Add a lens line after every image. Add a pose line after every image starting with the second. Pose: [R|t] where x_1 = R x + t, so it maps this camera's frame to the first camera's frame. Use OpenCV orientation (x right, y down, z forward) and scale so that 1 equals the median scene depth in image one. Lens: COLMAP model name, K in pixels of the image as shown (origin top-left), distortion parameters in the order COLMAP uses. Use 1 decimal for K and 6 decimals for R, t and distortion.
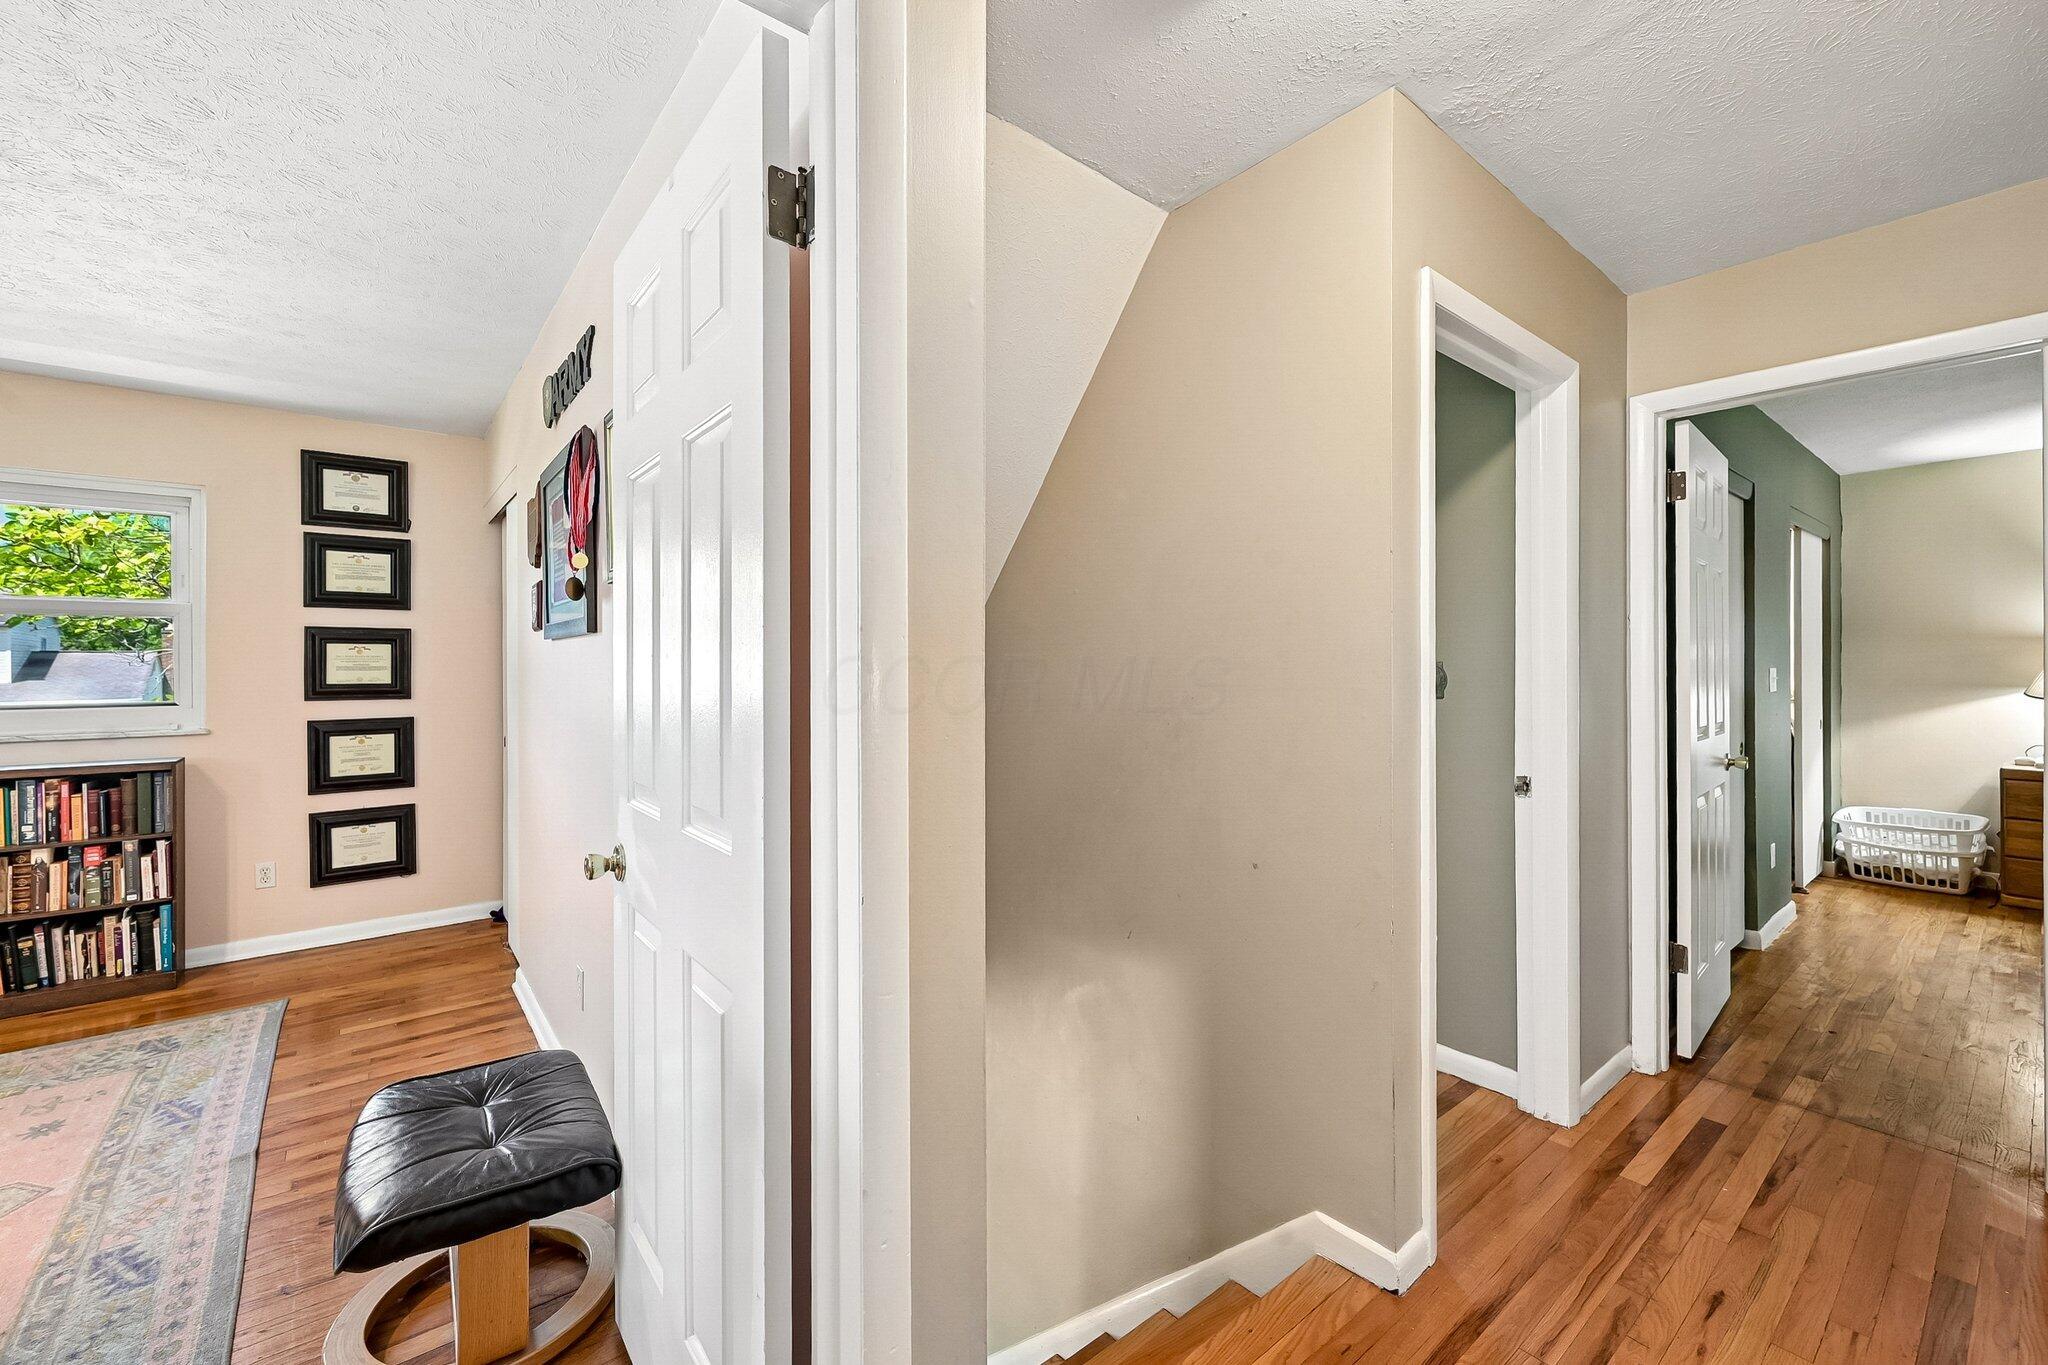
lens RADIAL K [[846.7, 0, 1015.9], [0, 846.7, 665.0], [0, 0, 1]] dist [0.000407, 0.000095]
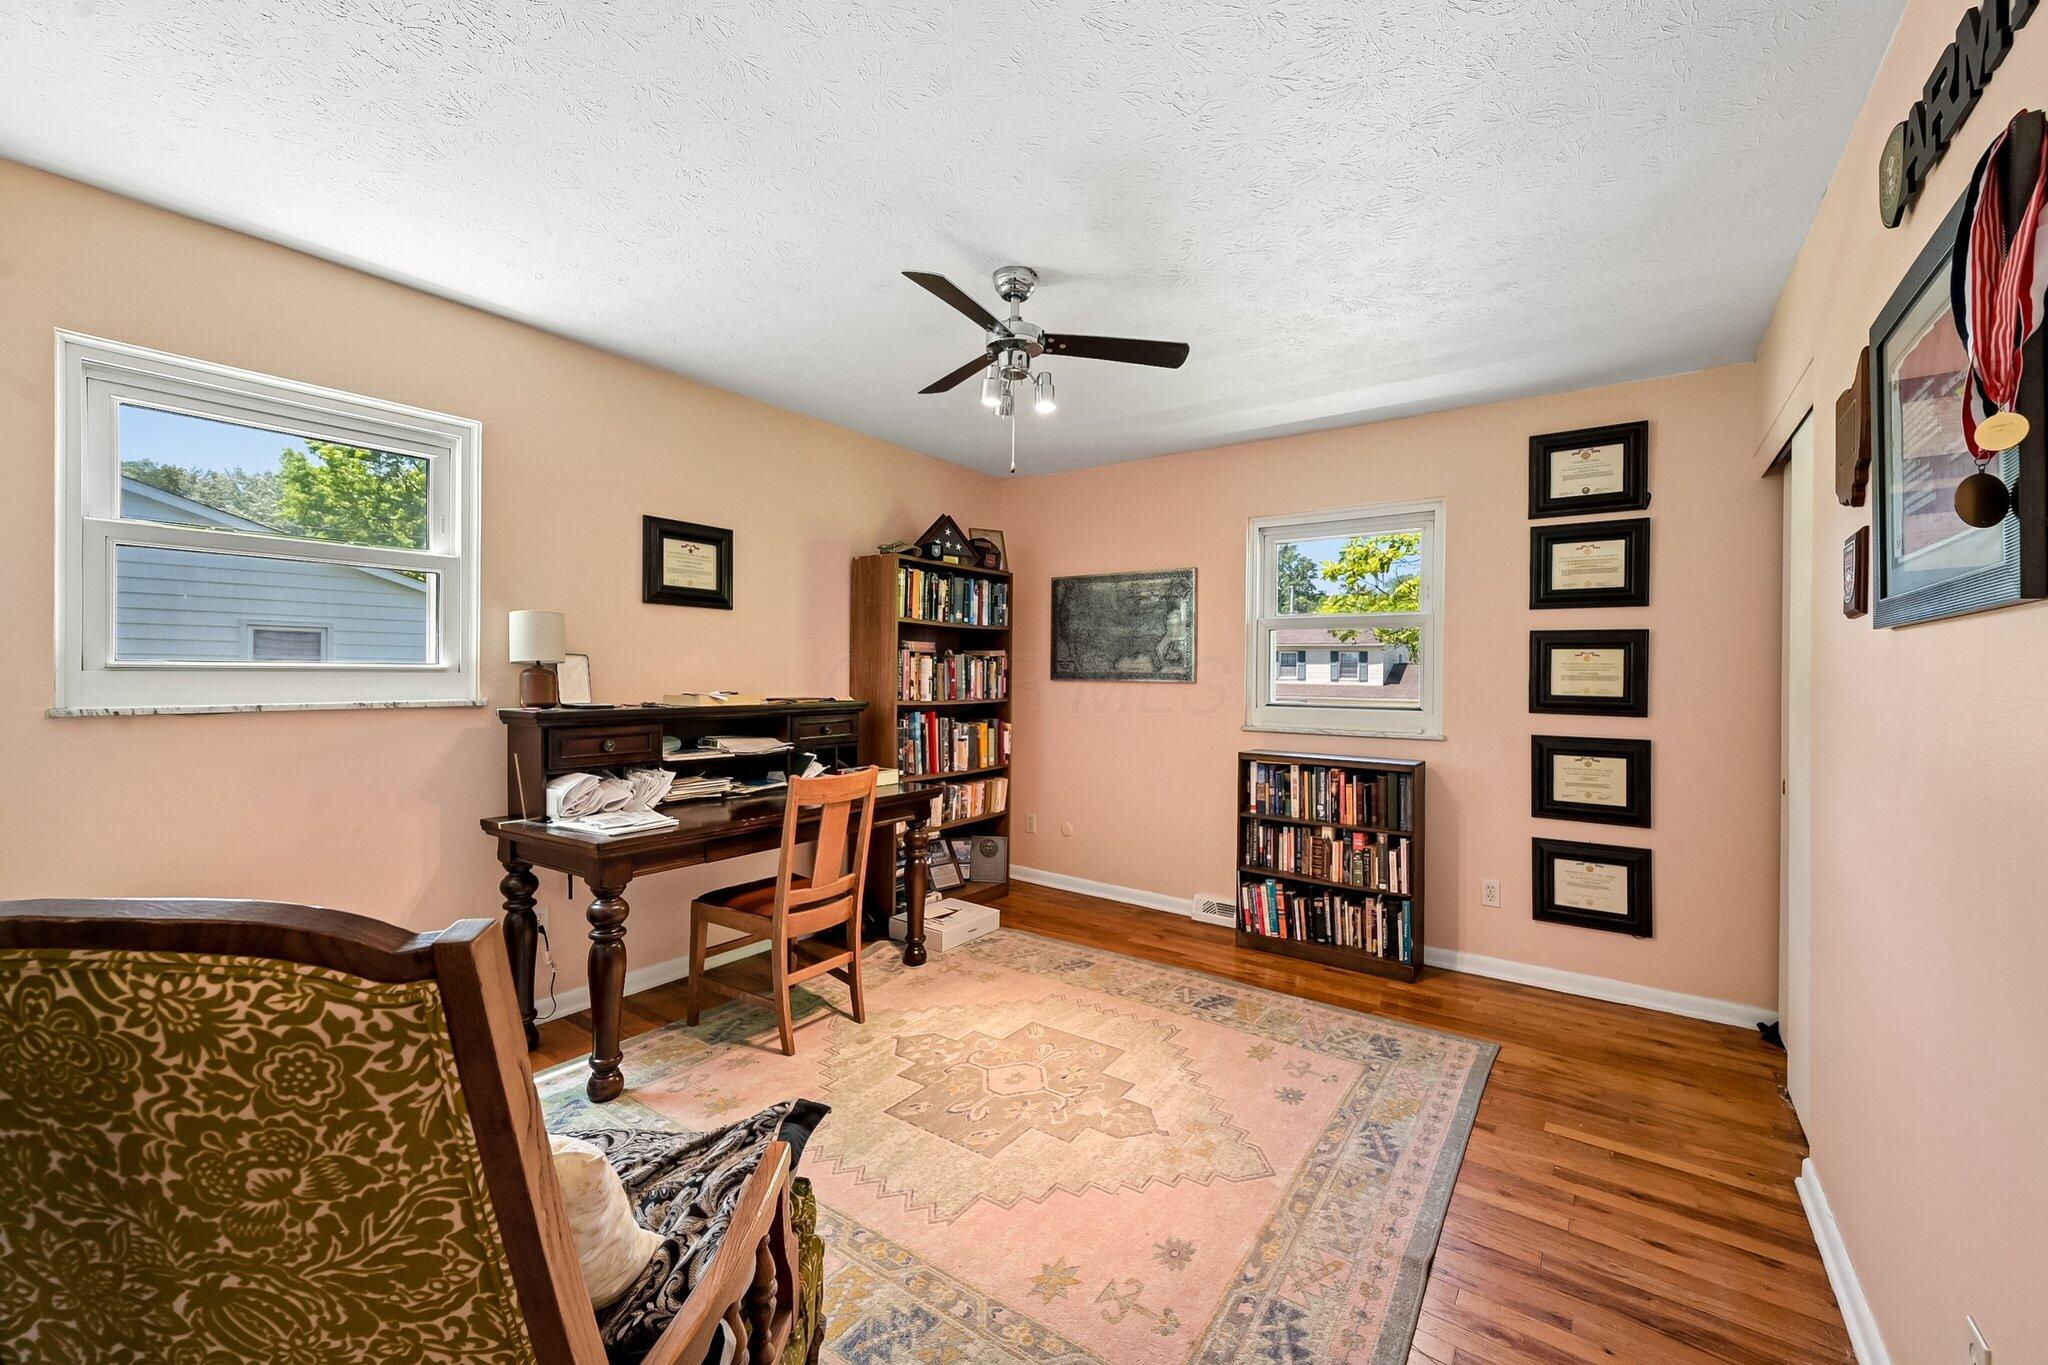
lens RADIAL K [[846.7, 0, 1008.4], [0, 846.7, 668.6], [0, 0, 1]] dist [0.000407, 0.000095]
pose [[0.284335, 0.003316, -0.958719, -0.141367], [-0.013703, 0.999906, -0.000606, 0.003373], [0.958627, 0.013310, 0.284354, 0.227525]]
